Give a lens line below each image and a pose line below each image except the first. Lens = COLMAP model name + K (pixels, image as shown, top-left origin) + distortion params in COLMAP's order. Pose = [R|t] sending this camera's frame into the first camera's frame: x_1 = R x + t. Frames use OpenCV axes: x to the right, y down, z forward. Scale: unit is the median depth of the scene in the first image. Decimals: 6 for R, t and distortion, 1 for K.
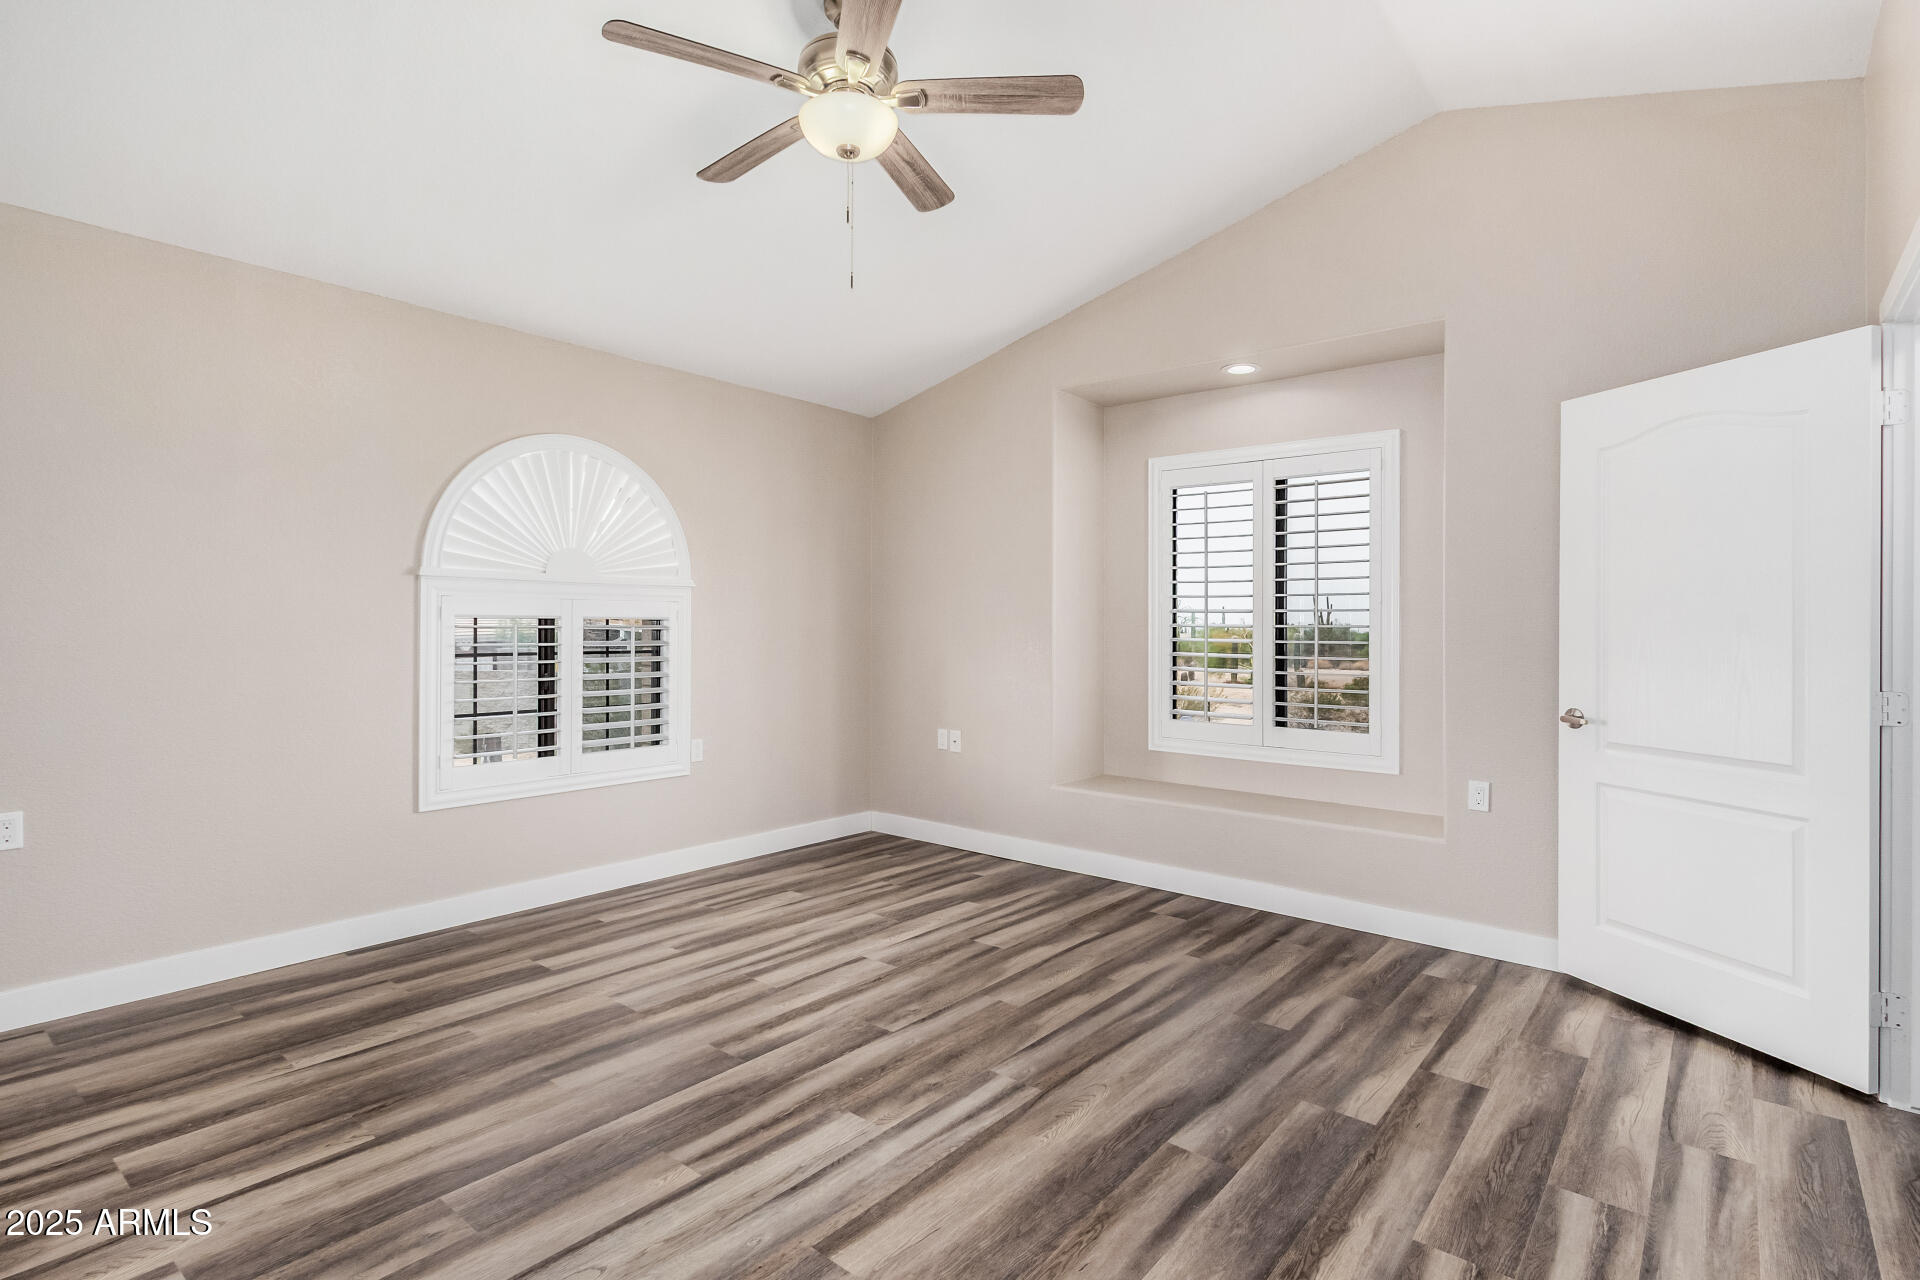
lens RADIAL K [[930.4, 0, 964.4], [0, 930.4, 637.1], [0, 0, 1]] dist [0.003842, 0.000865]
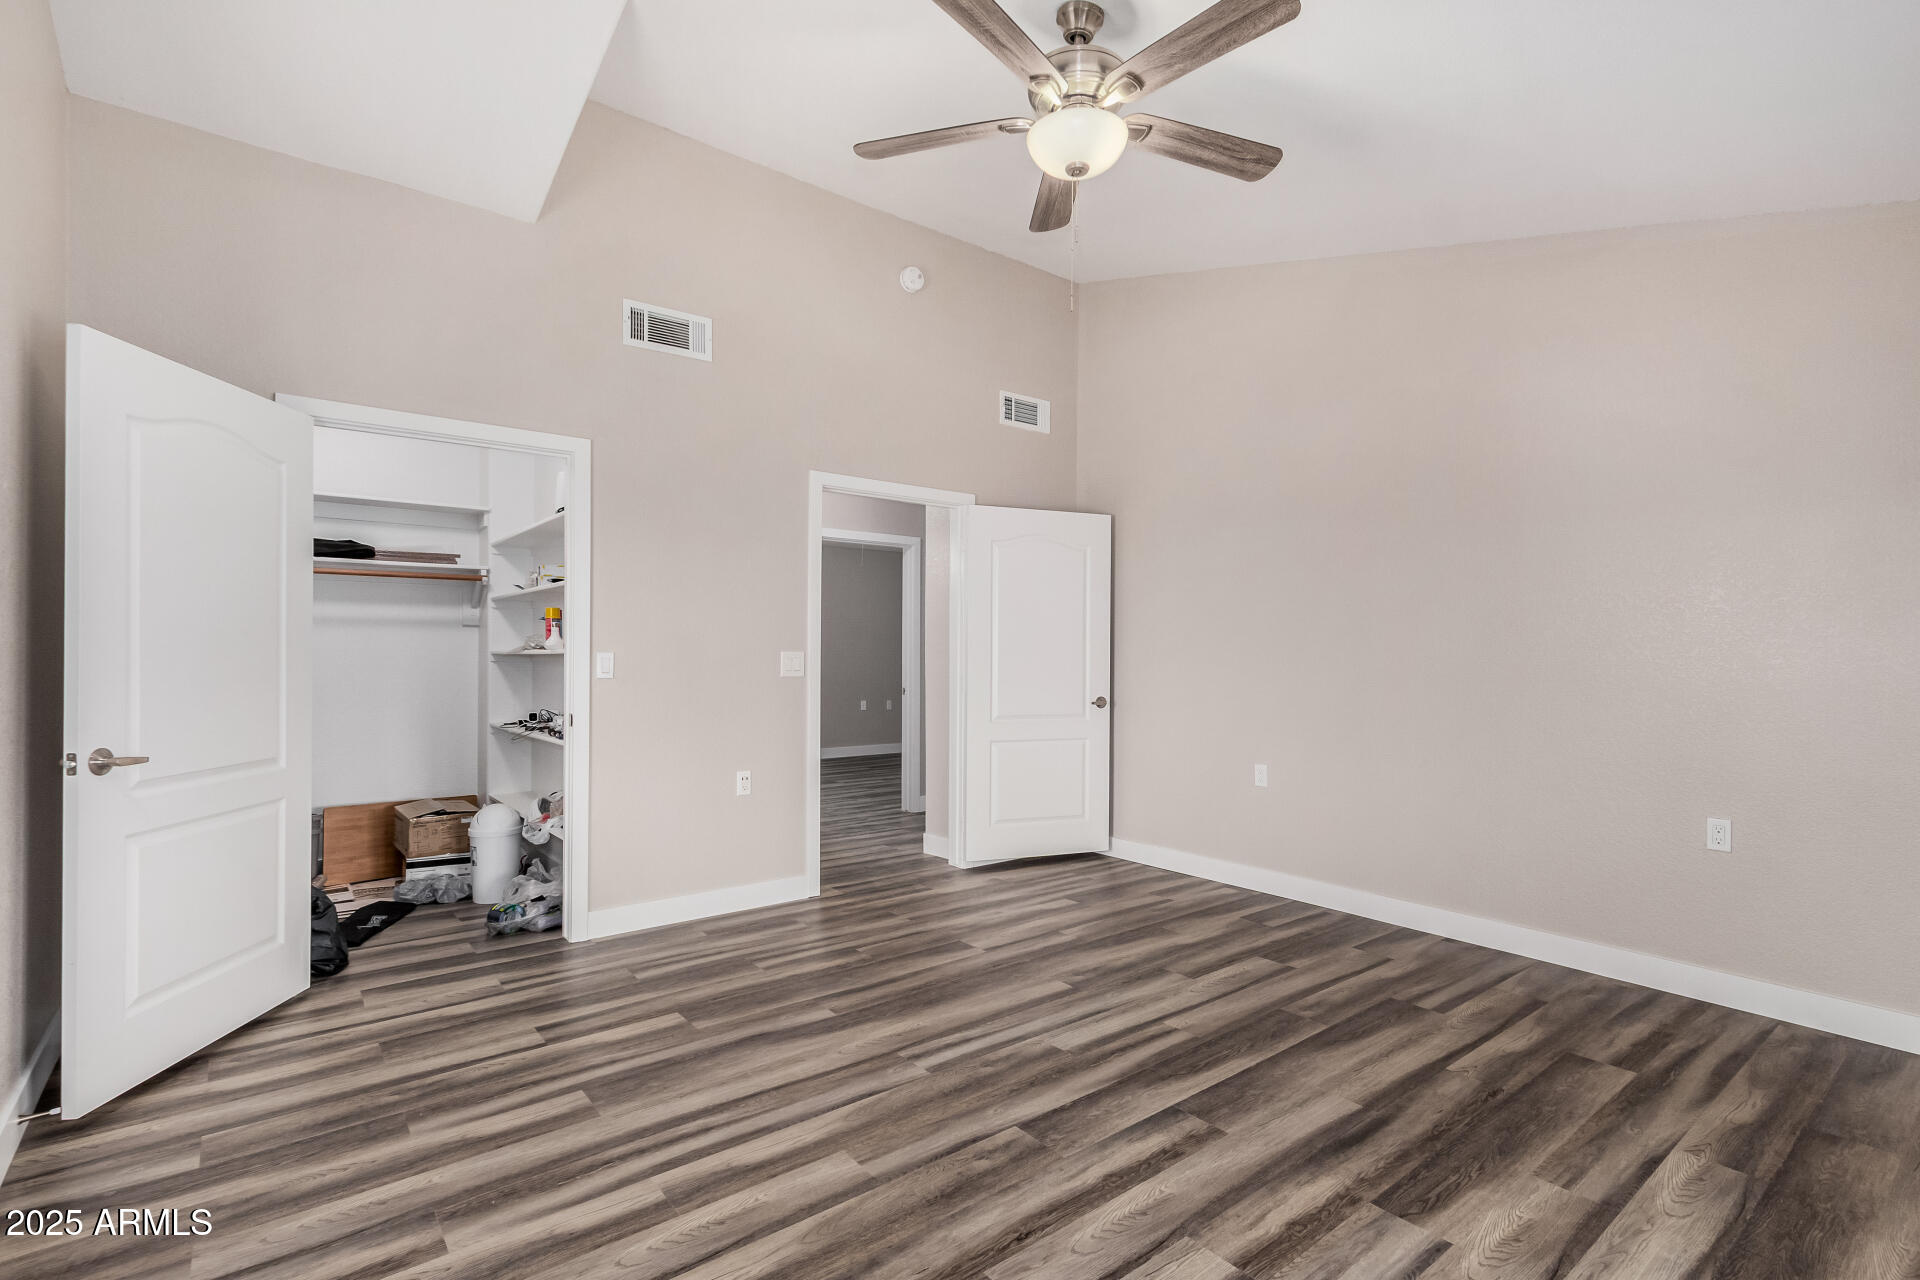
lens RADIAL K [[930.4, 0, 963.9], [0, 930.4, 639.4], [0, 0, 1]] dist [0.003842, 0.000865]
pose [[-0.976654, -0.011220, 0.214523, -0.218023], [-0.010909, 0.999937, 0.002633, -0.024260], [-0.214539, 0.000231, -0.976715, 1.926319]]
